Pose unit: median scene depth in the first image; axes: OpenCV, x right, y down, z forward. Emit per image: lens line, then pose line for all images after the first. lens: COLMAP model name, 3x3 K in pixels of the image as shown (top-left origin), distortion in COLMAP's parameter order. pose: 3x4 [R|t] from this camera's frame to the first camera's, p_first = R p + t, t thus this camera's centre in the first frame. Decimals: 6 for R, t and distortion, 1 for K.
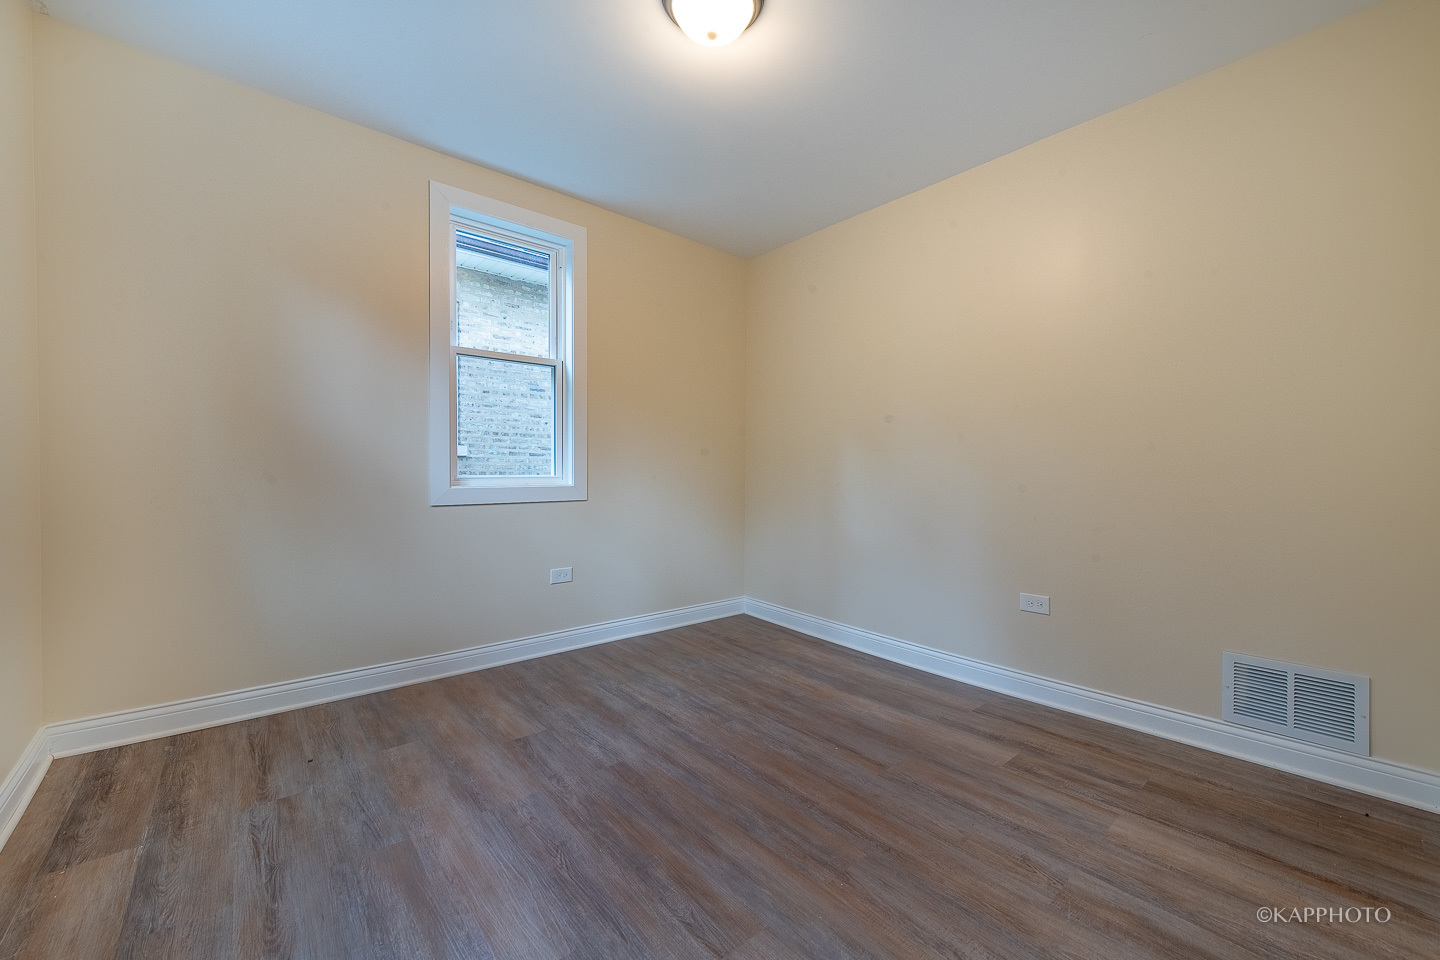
lens RADIAL K [[573.3, 0, 716.8], [0, 573.3, 460.7], [0, 0, 1]] dist [0.002493, -0.000175]
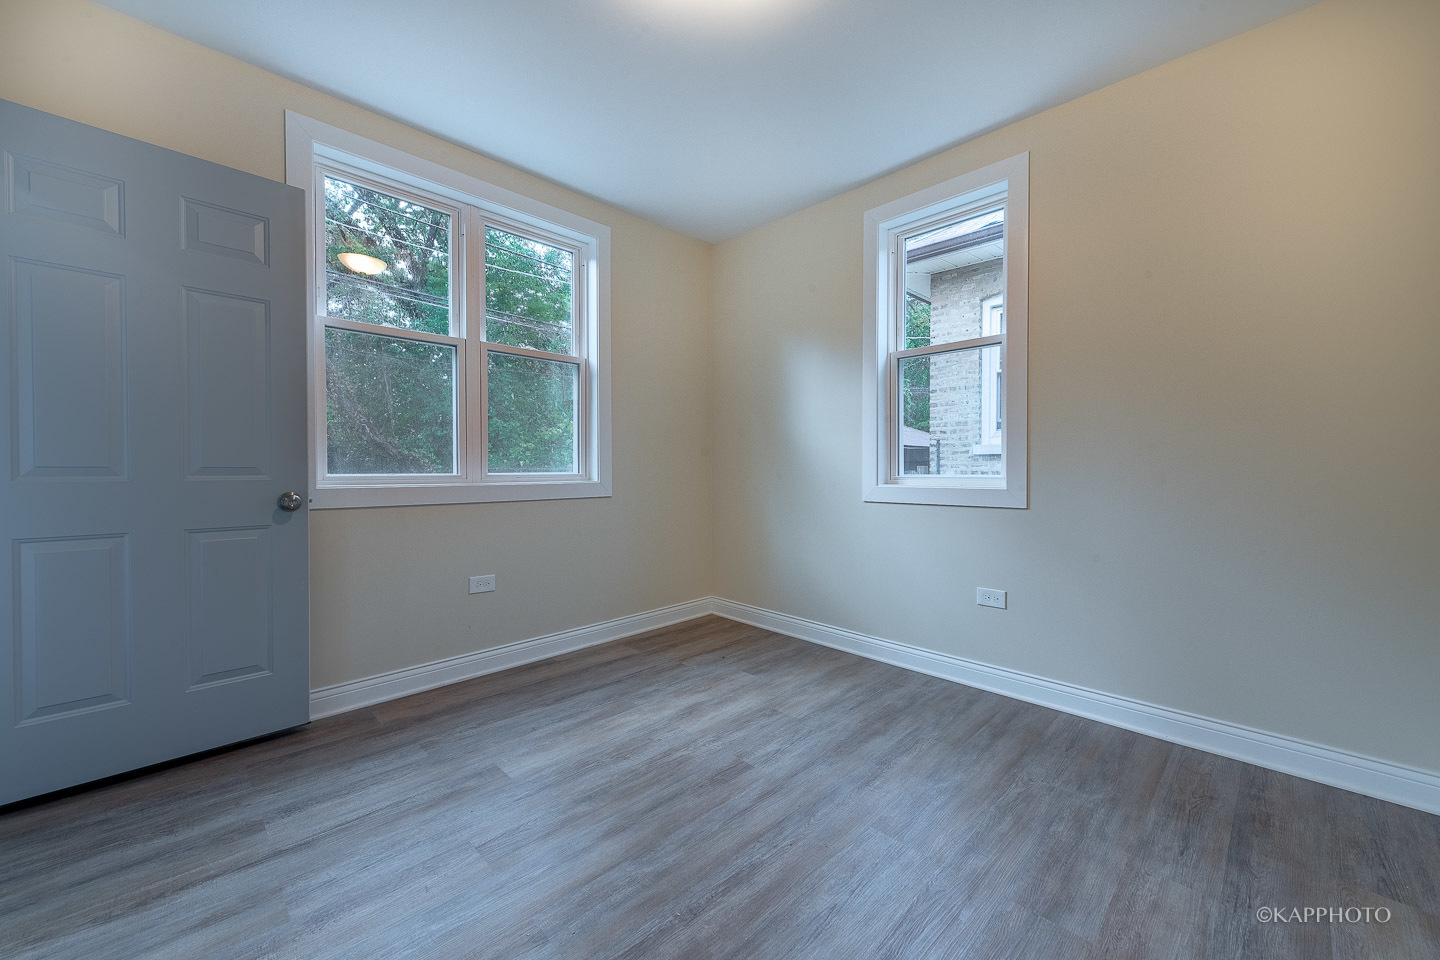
lens RADIAL K [[558.1, 0, 719.9], [0, 558.1, 459.8], [0, 0, 1]] dist [0.001966, -0.000071]
pose [[0.079240, -0.017604, -0.996700, 0.744994], [0.014052, 0.999764, -0.016541, 0.016321], [0.996756, -0.012695, 0.079469, 0.827055]]
